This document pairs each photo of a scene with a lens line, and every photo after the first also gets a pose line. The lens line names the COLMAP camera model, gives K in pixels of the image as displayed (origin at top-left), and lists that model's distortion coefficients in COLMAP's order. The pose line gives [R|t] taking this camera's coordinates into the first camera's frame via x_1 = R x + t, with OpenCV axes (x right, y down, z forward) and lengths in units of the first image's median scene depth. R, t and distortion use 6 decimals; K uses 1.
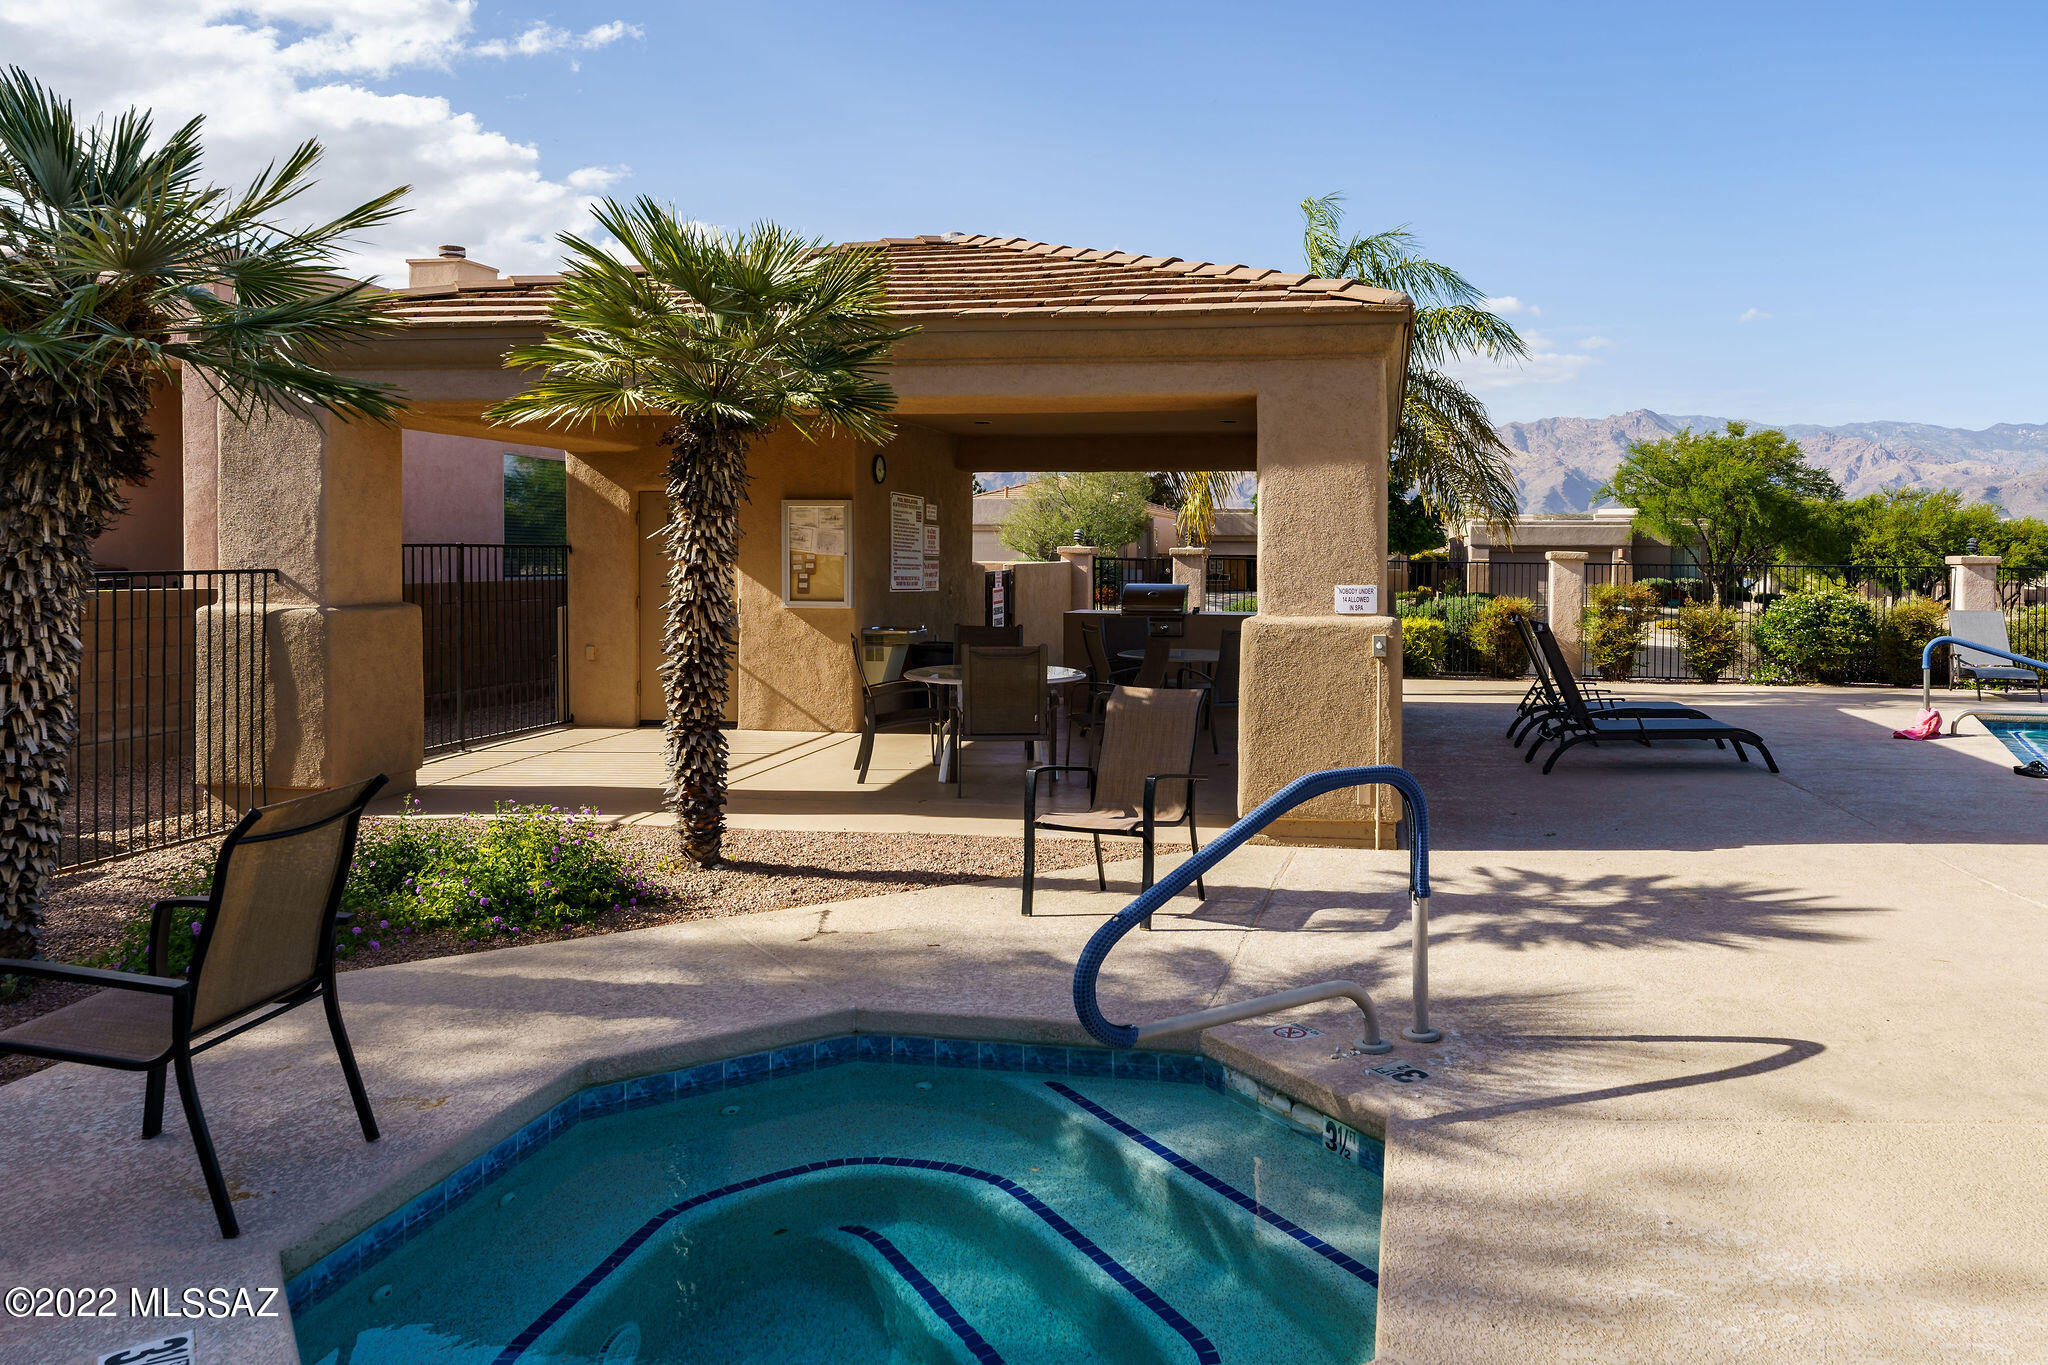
lens RADIAL K [[1393.8, 0, 1025.2], [0, 1393.8, 641.3], [0, 0, 1]] dist [-0.004741, -0.000687]
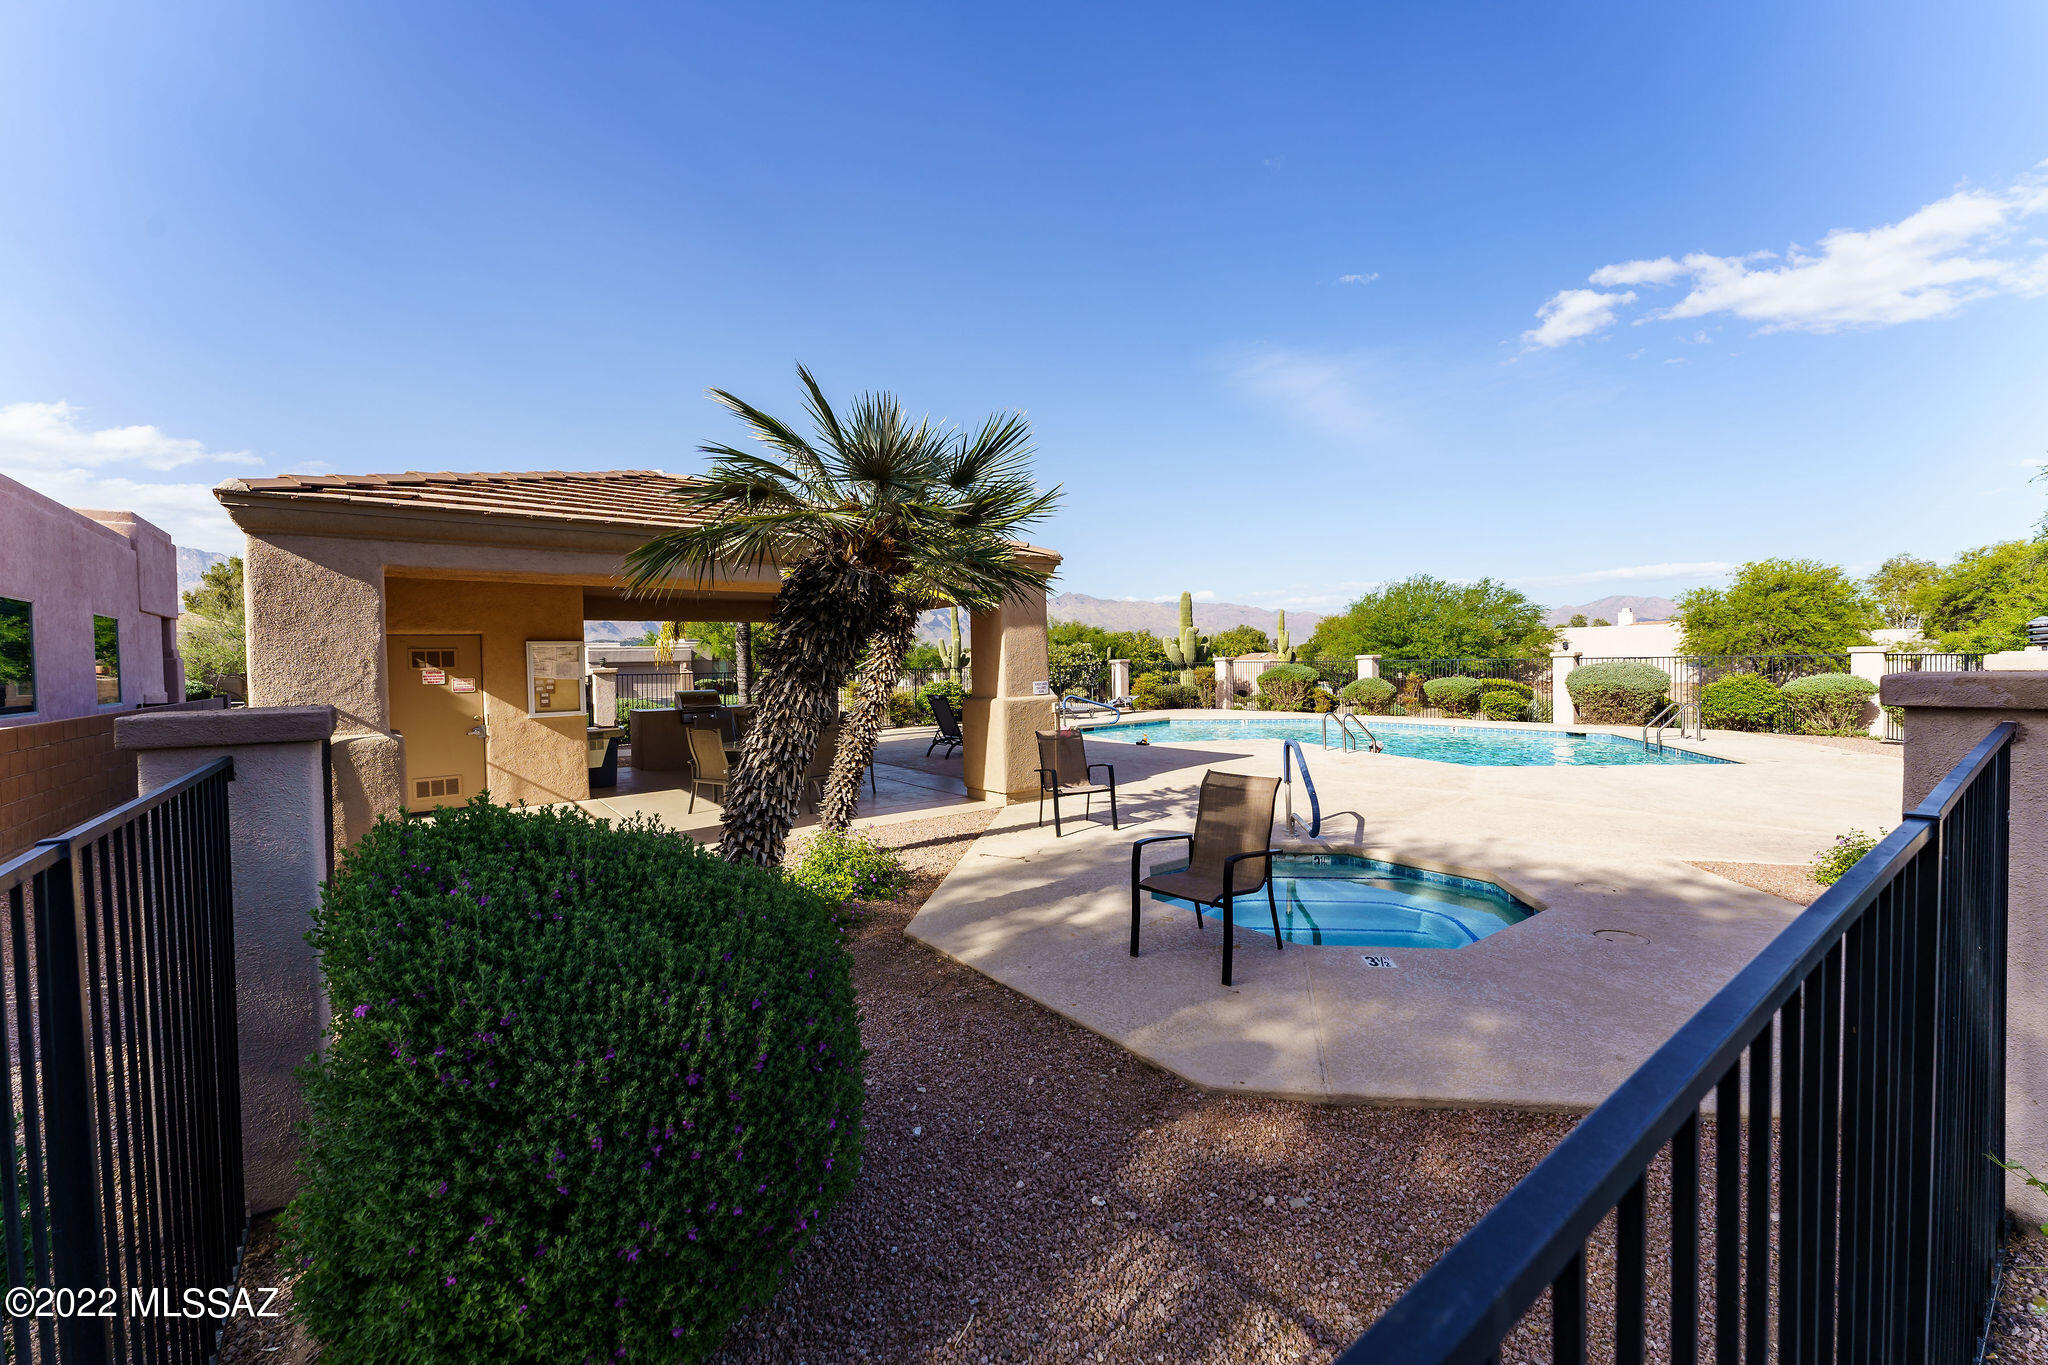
lens RADIAL K [[821.2, 0, 1024.0], [0, 821.2, 682.5], [0, 0, 1]] dist [0.001283, 0.000028]
pose [[0.683131, -0.041236, 0.729130, -0.643445], [0.072251, 0.997323, -0.011290, -0.021592], [-0.726713, 0.060393, 0.684282, 0.101890]]
